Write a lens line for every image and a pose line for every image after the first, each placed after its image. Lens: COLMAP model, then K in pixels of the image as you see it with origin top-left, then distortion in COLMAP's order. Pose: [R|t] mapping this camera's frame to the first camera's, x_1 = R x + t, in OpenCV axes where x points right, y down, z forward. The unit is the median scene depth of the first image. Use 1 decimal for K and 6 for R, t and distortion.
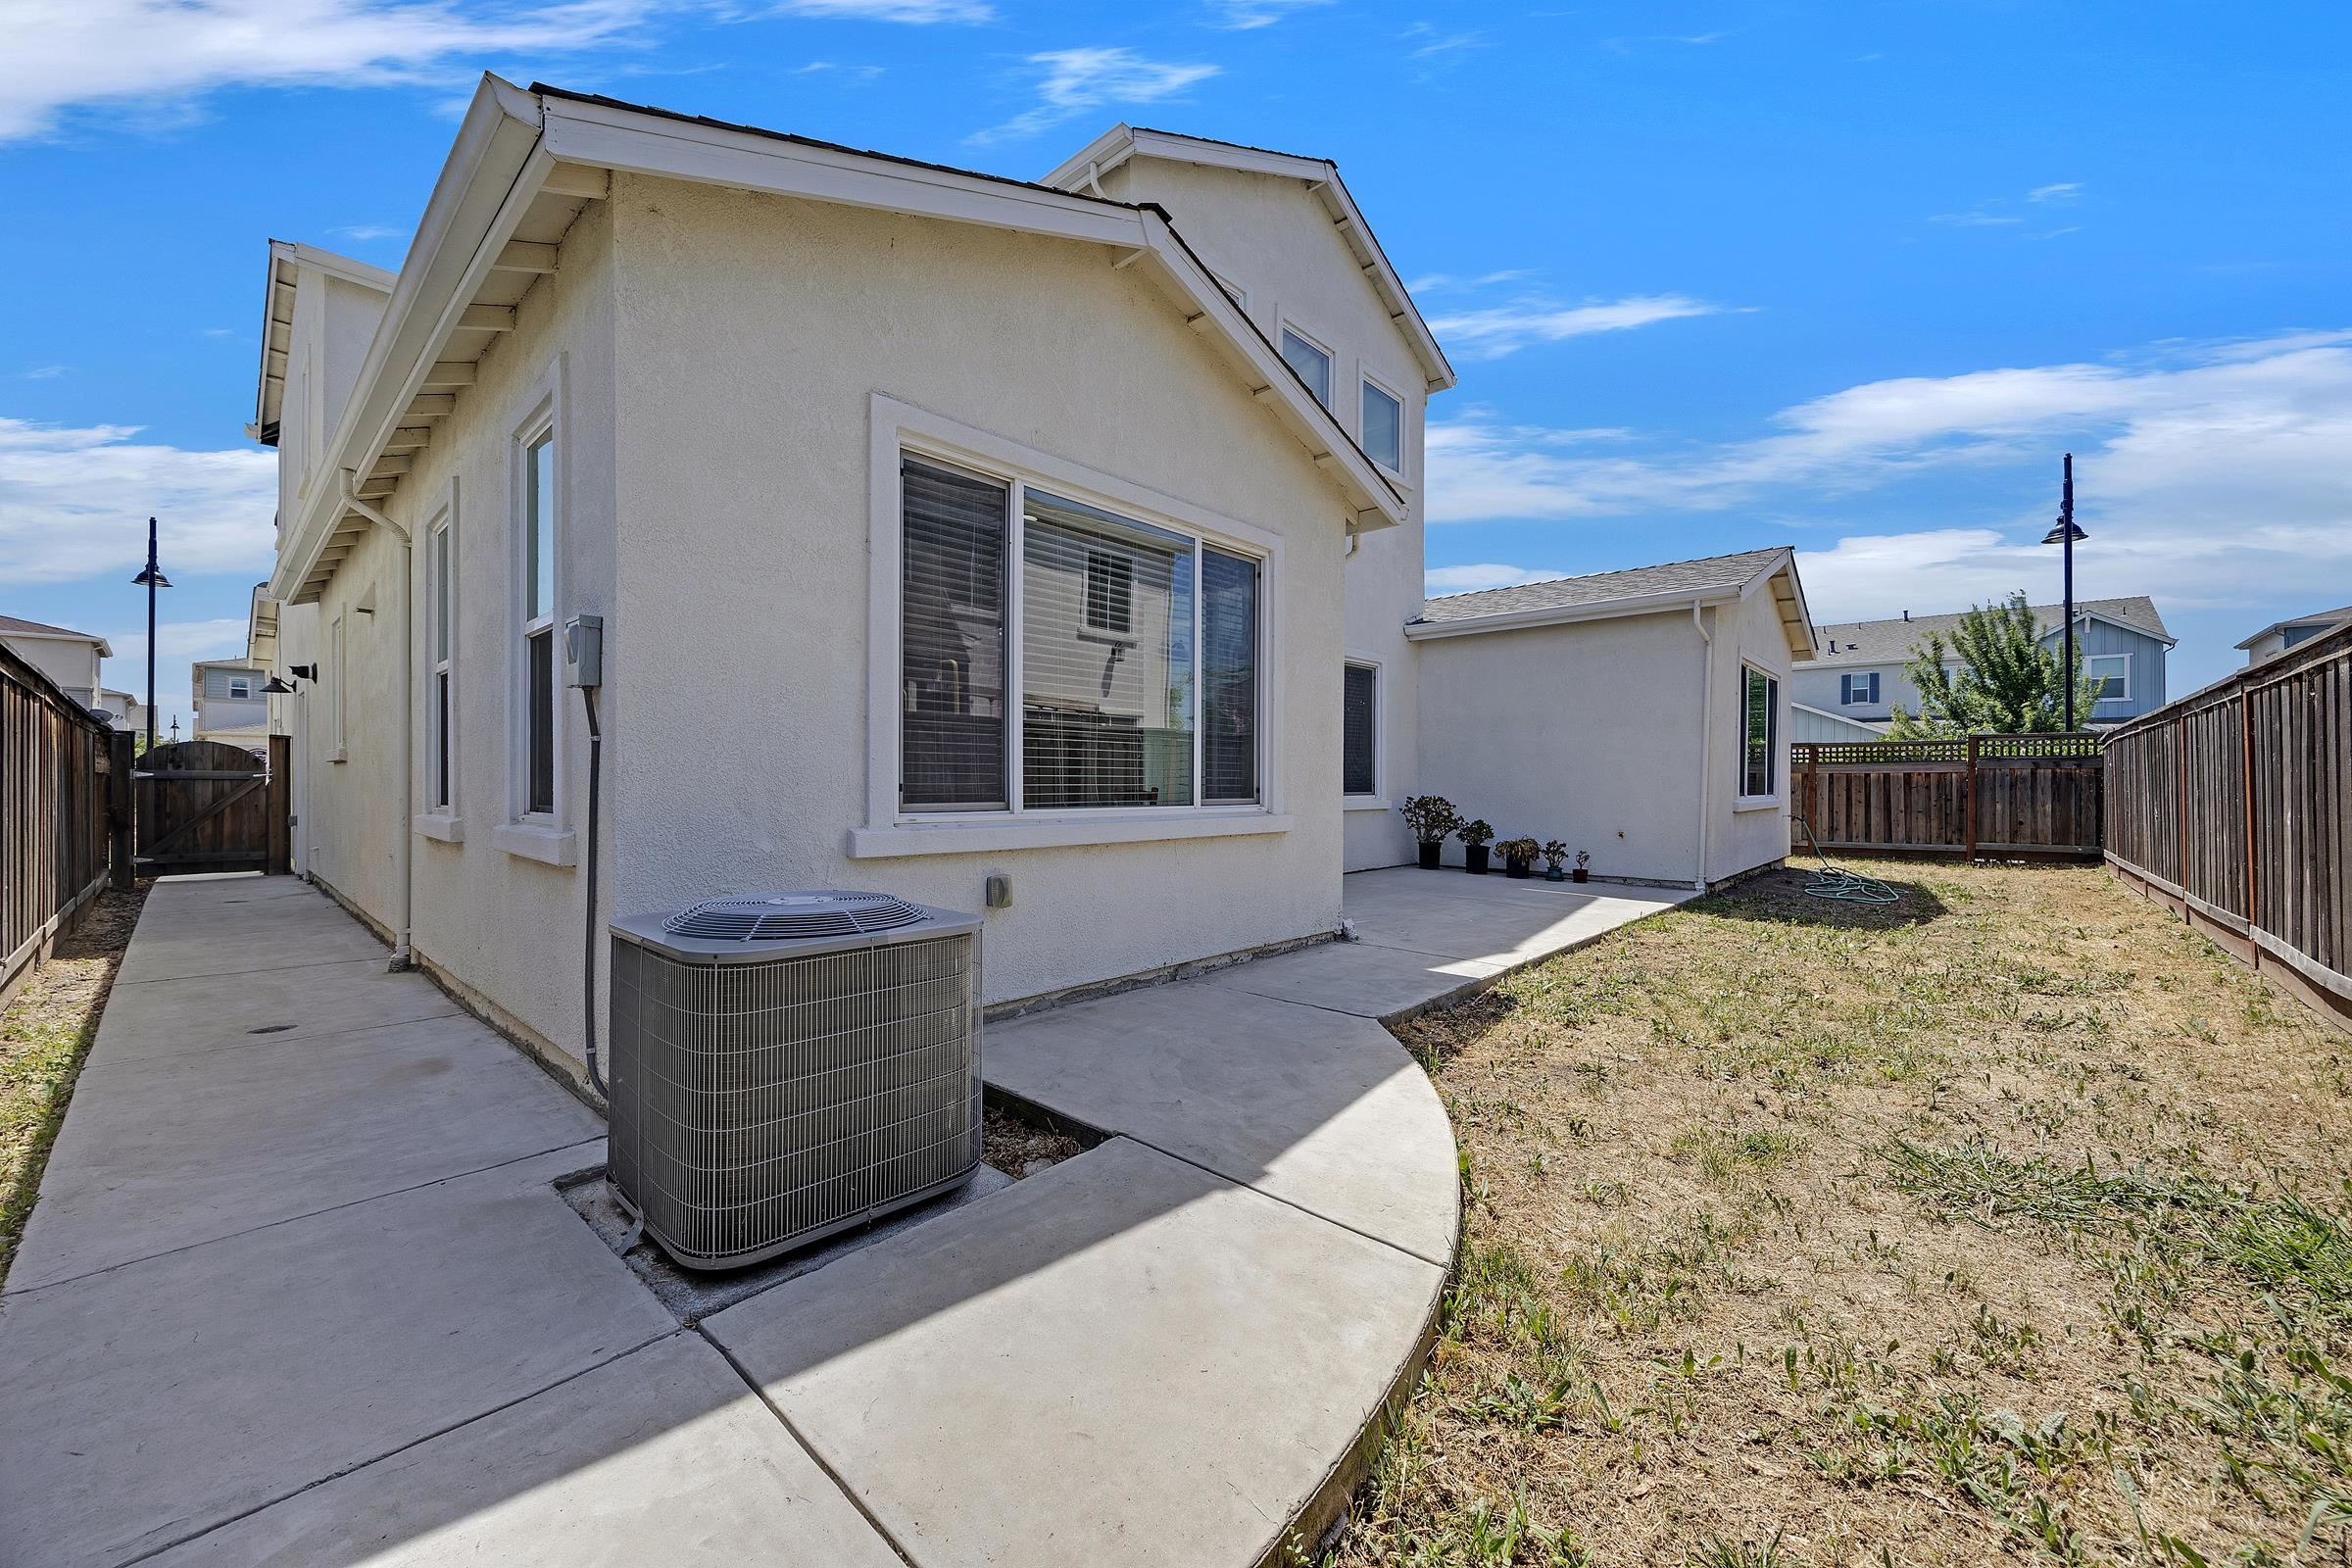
lens RADIAL K [[900.2, 0, 1180.4], [0, 900.2, 780.4], [0, 0, 1]] dist [-0.000850, 0.000042]
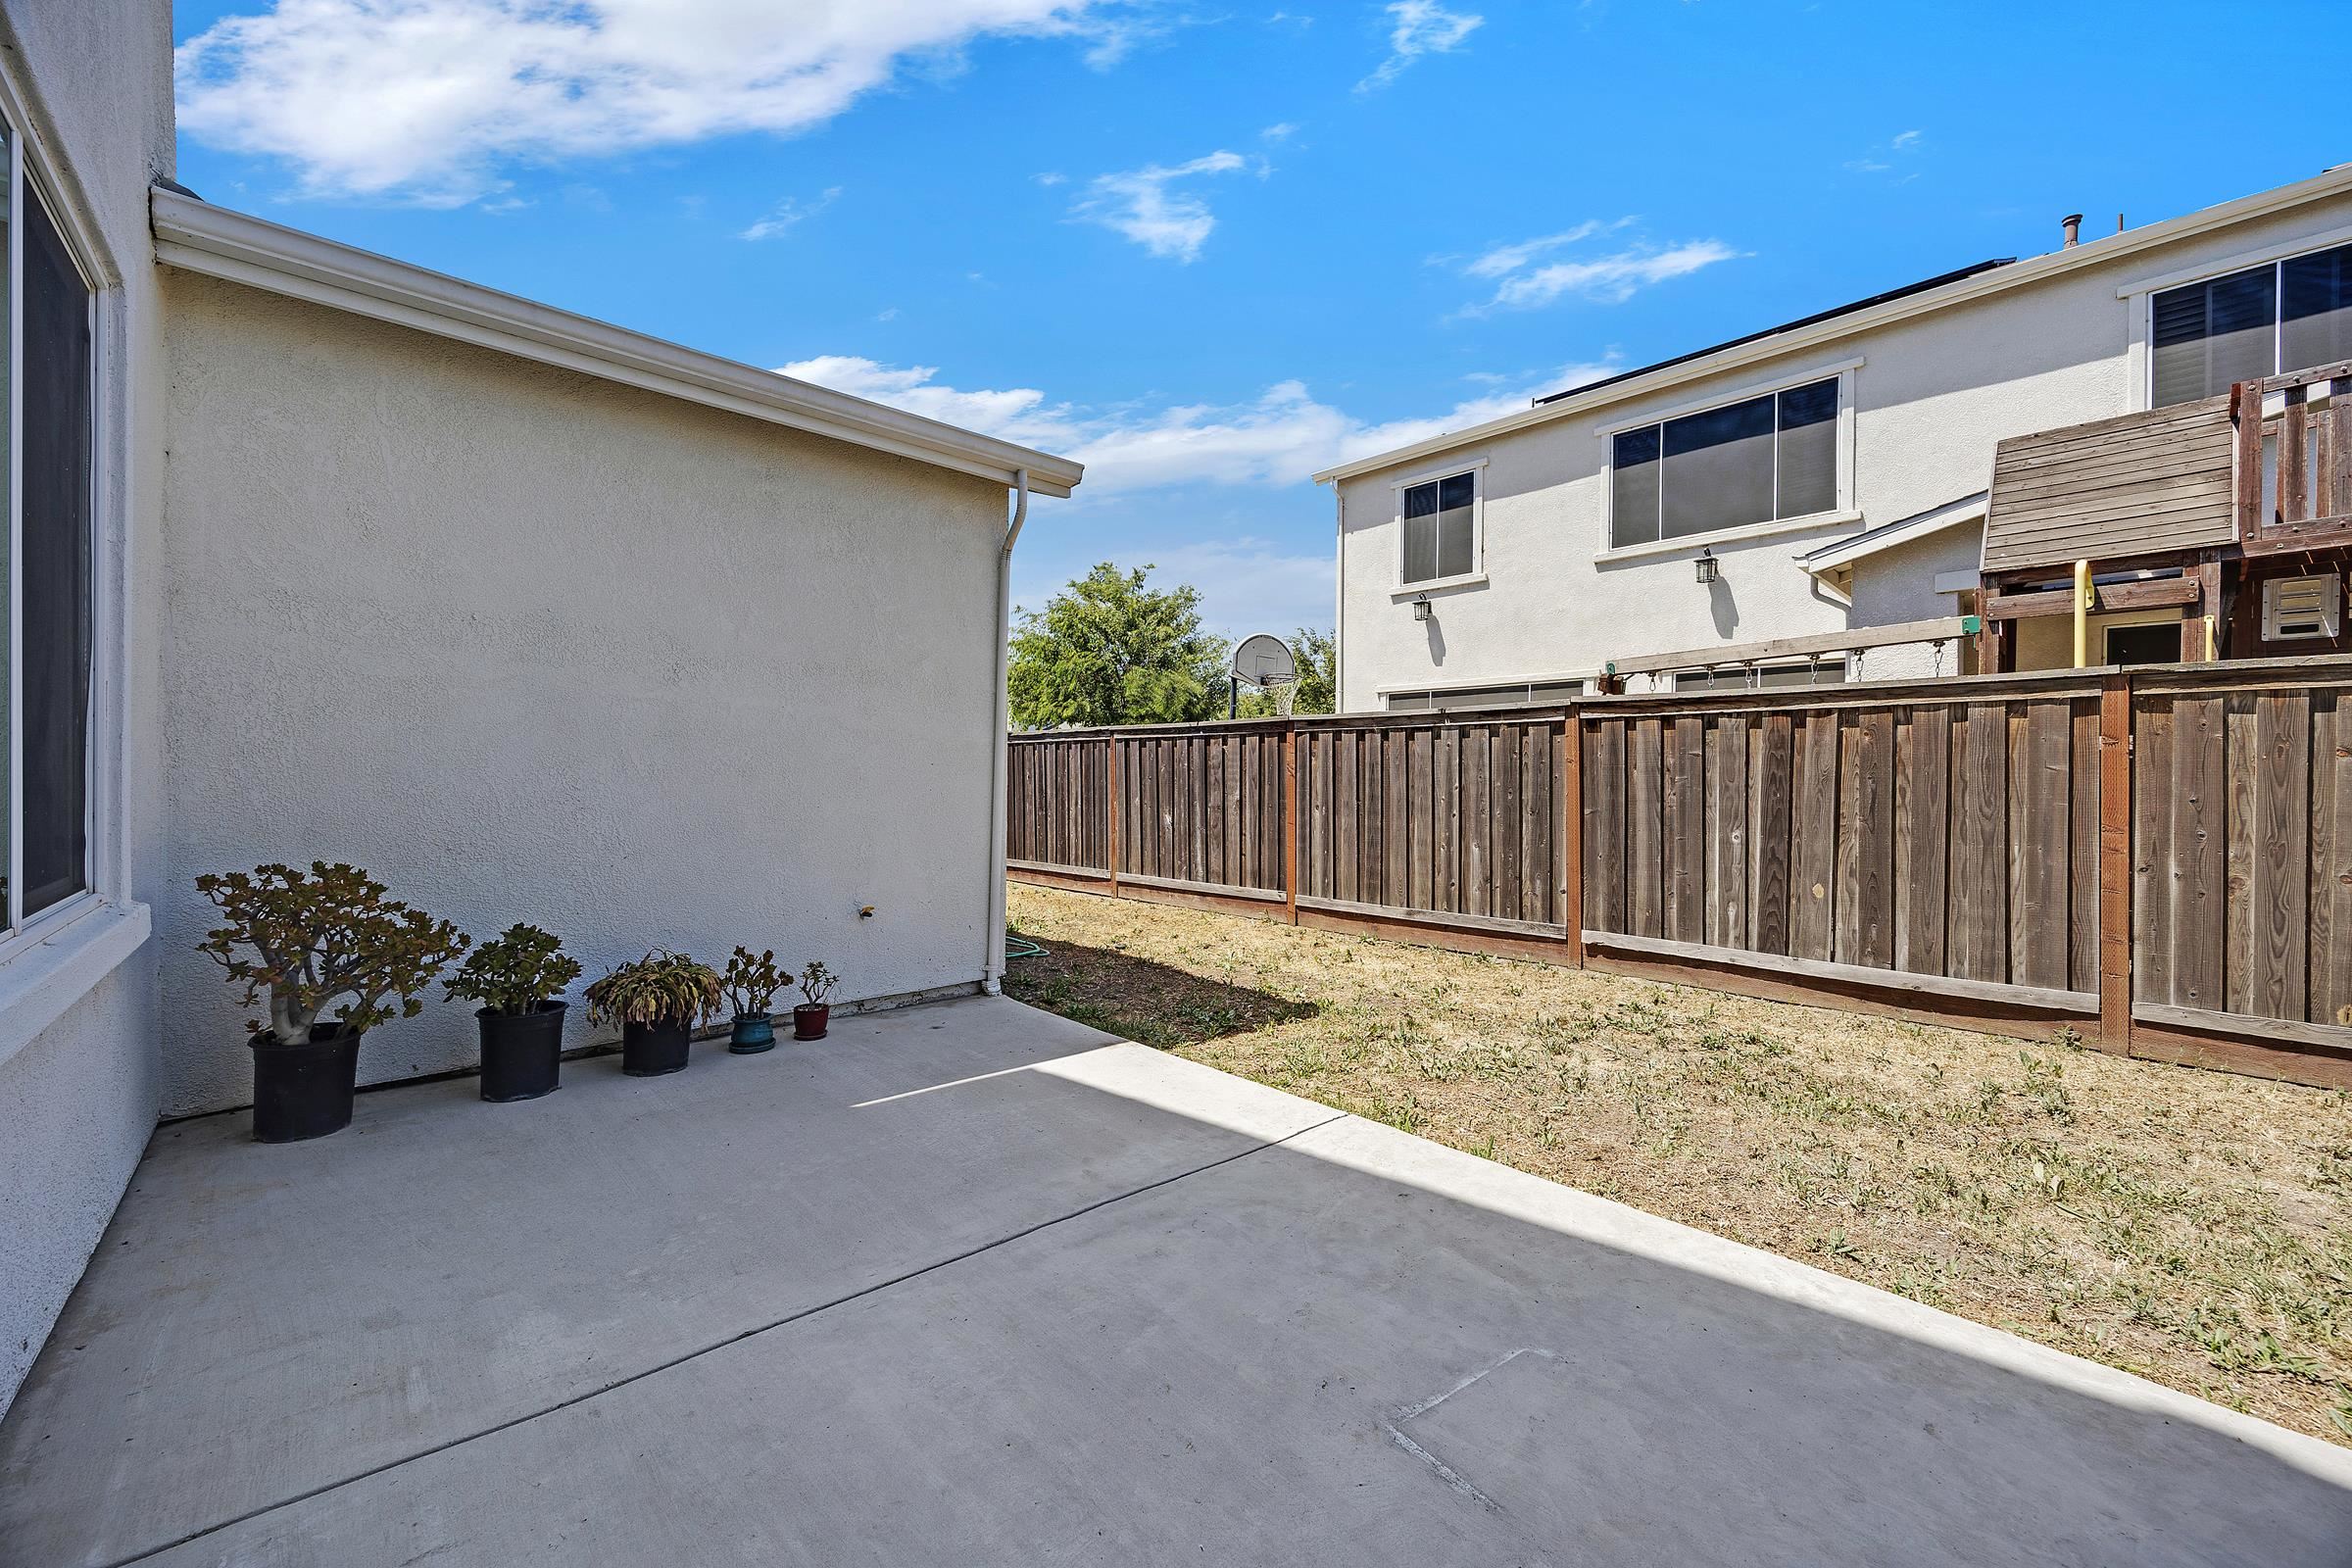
lens RADIAL K [[900.2, 0, 1180.4], [0, 900.2, 780.4], [0, 0, 1]] dist [-0.000850, 0.000042]
pose [[0.080878, -0.006051, 0.996706, 0.022965], [-0.011420, 0.999910, 0.006997, -0.011214], [-0.996659, -0.011949, 0.080801, 0.612813]]
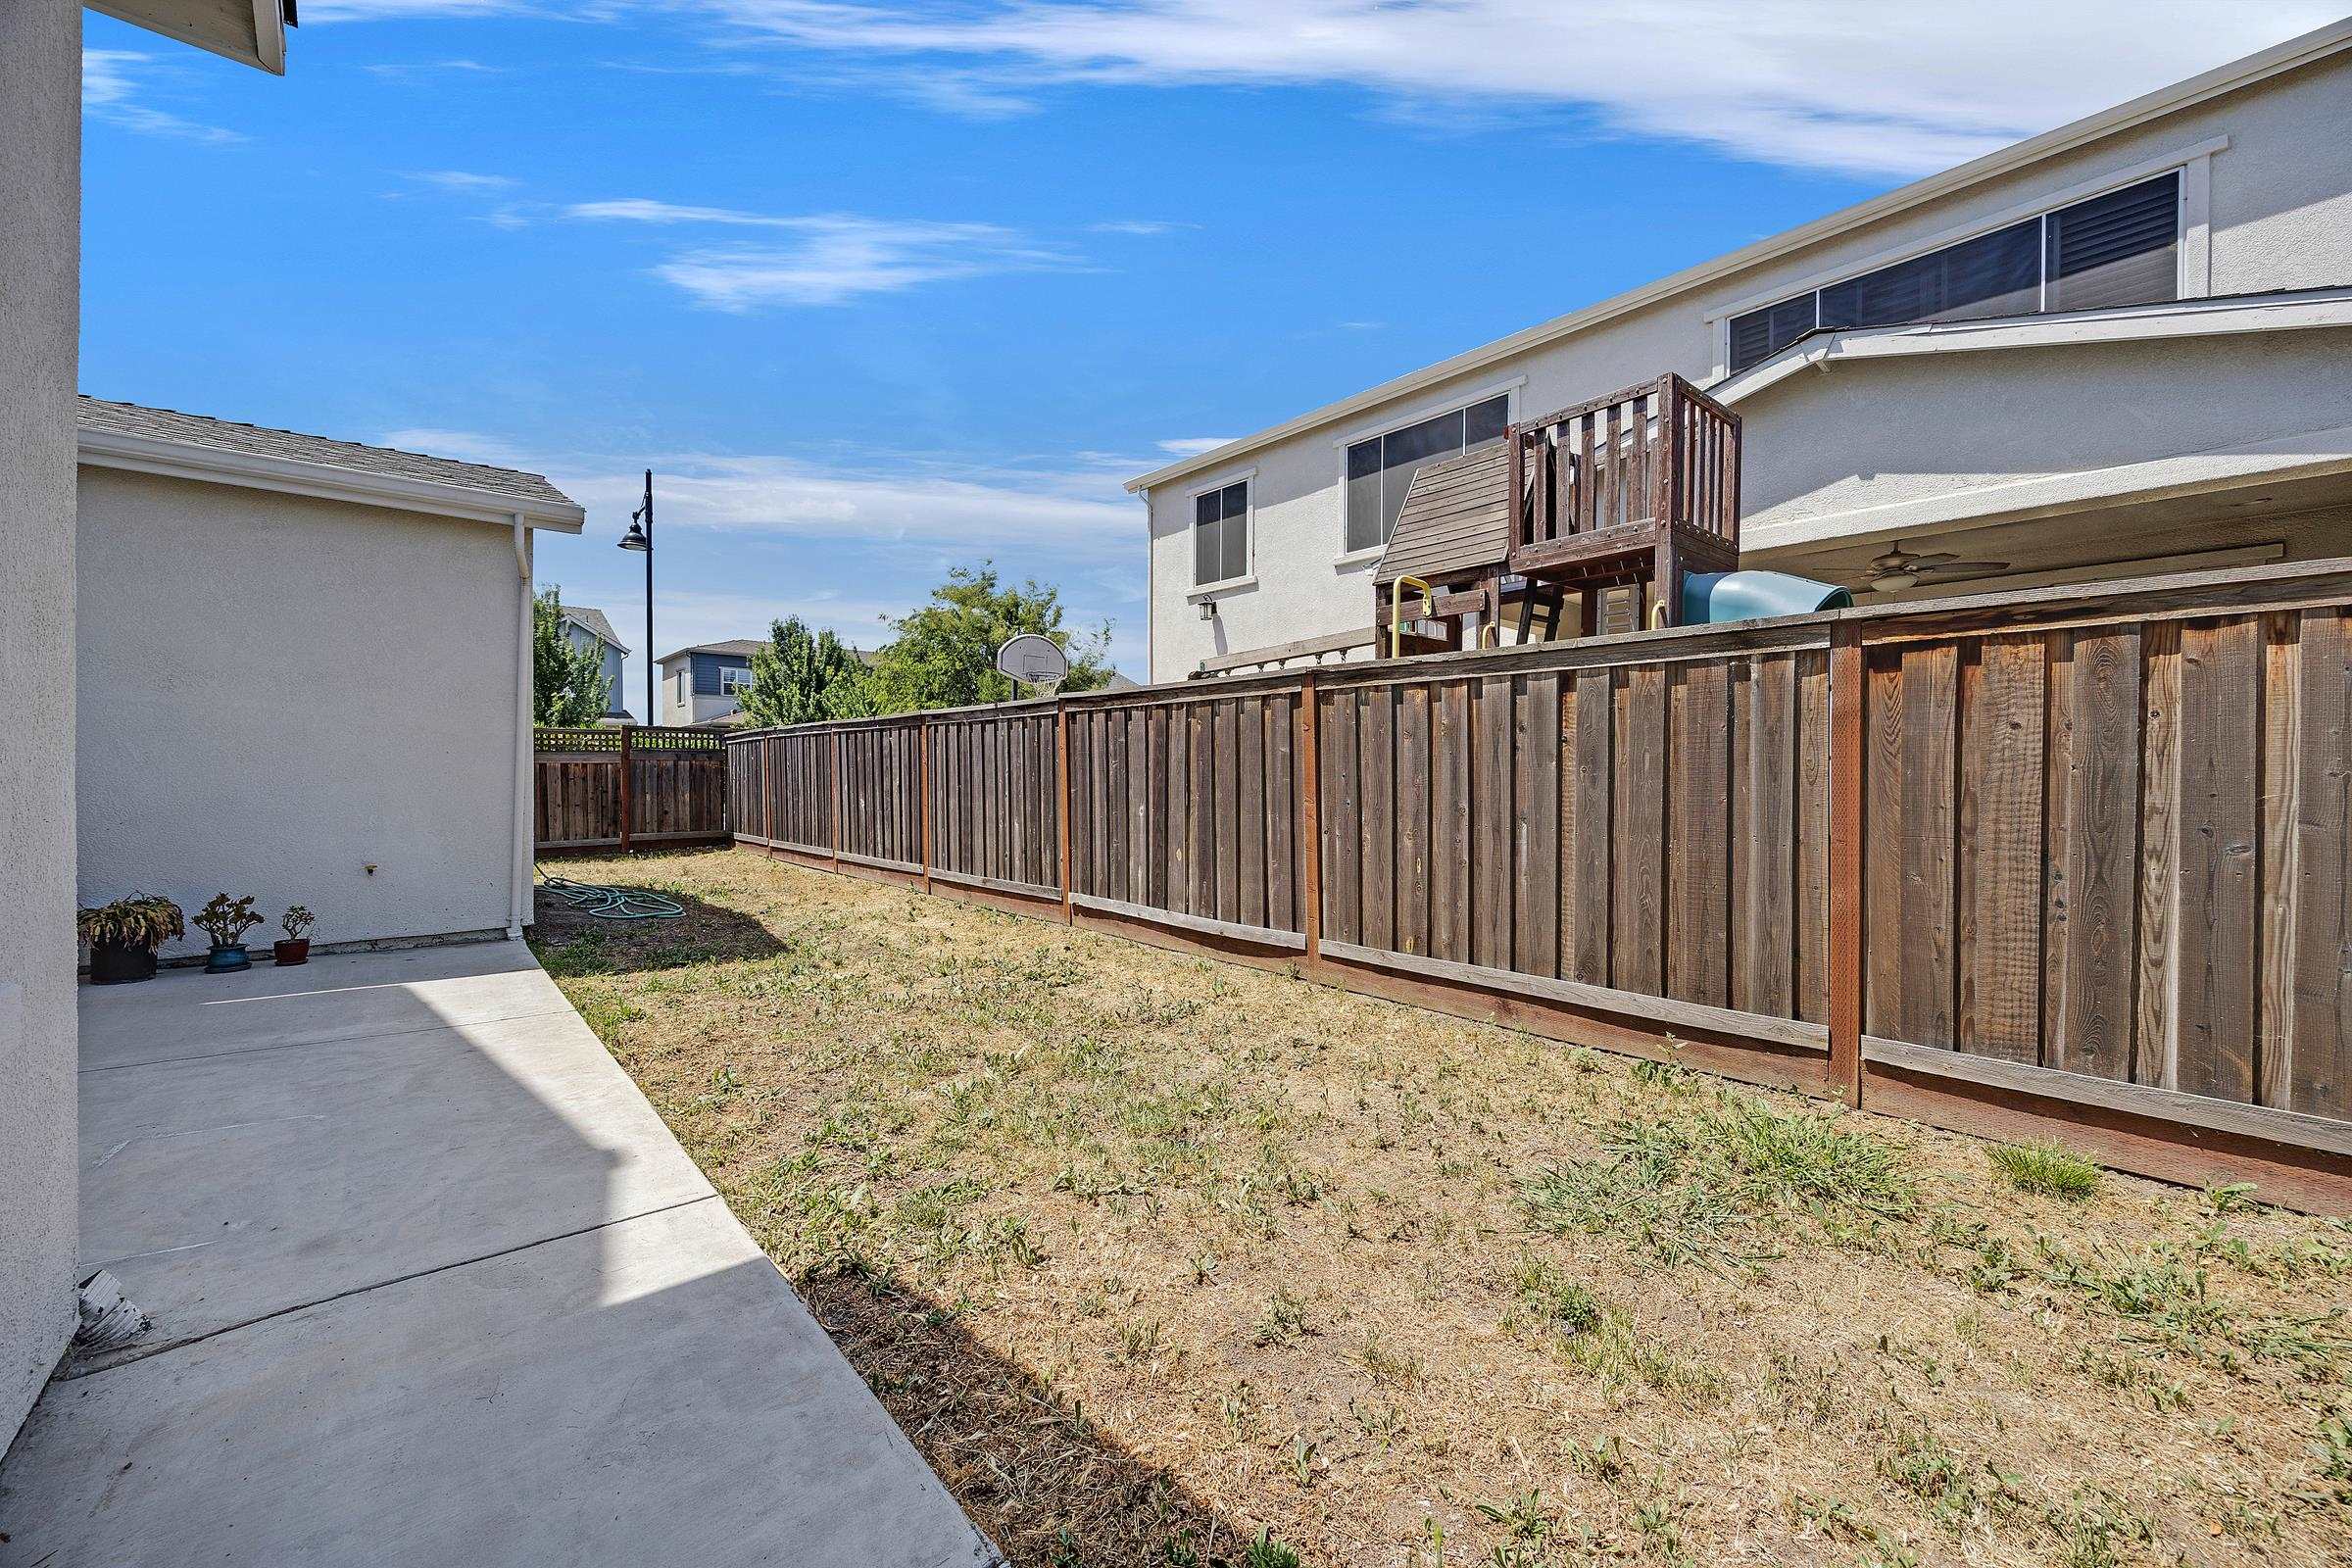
lens RADIAL K [[900.2, 0, 1180.4], [0, 900.2, 780.4], [0, 0, 1]] dist [-0.000850, 0.000042]
pose [[0.117920, -0.012533, 0.992944, -0.031476], [-0.007266, 0.999883, 0.013484, -0.008589], [-0.992996, -0.008804, 0.117815, 0.303100]]
